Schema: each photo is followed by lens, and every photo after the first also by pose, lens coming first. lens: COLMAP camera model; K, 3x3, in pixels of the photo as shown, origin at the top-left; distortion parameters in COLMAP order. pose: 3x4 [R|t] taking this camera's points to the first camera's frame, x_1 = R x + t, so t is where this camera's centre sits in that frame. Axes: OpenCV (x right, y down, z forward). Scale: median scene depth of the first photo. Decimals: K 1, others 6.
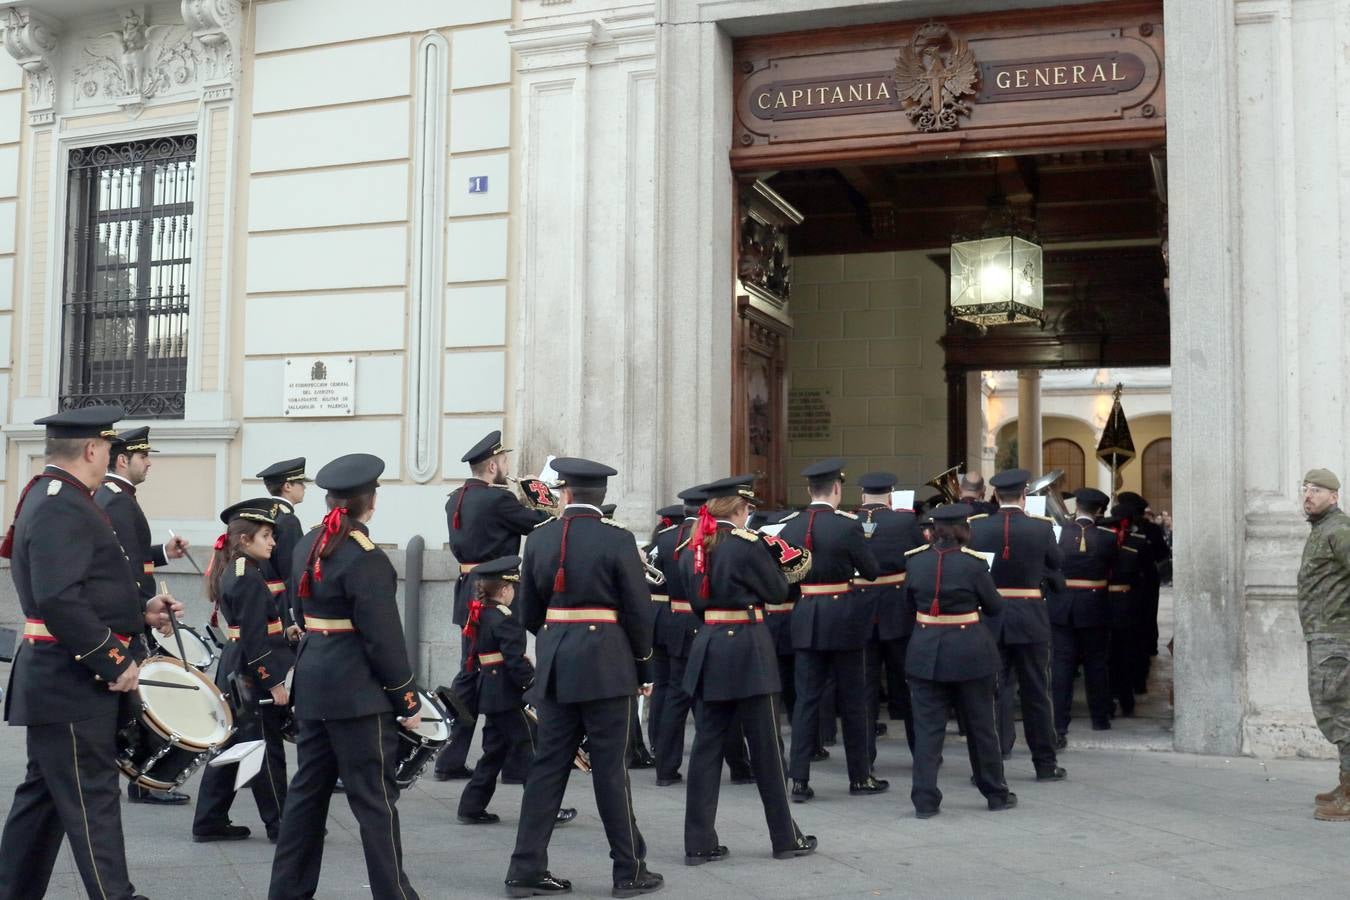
lens RADIAL K [[1487.4, 0, 664.9], [0, 1487.4, 455.1], [0, 0, 1]] dist [-0.118686, 0.117523]
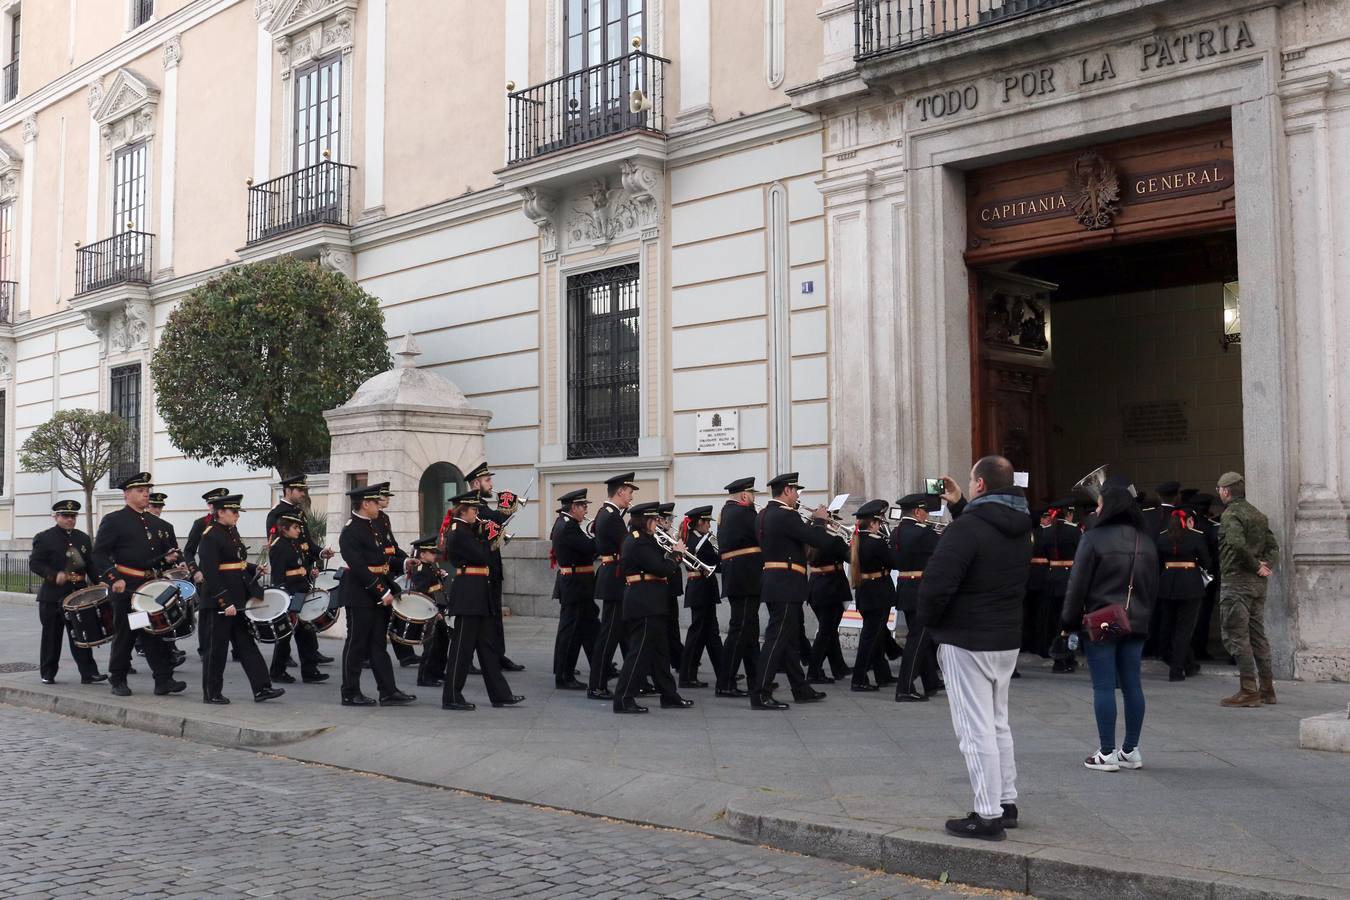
lens RADIAL K [[1487.4, 0, 664.9], [0, 1487.4, 455.1], [0, 0, 1]] dist [-0.118686, 0.117523]
pose [[0.906900, -0.041029, -0.419343, 0.366791], [0.041381, 0.999109, -0.008260, -0.013453], [0.419308, -0.009862, 0.907790, -0.395940]]
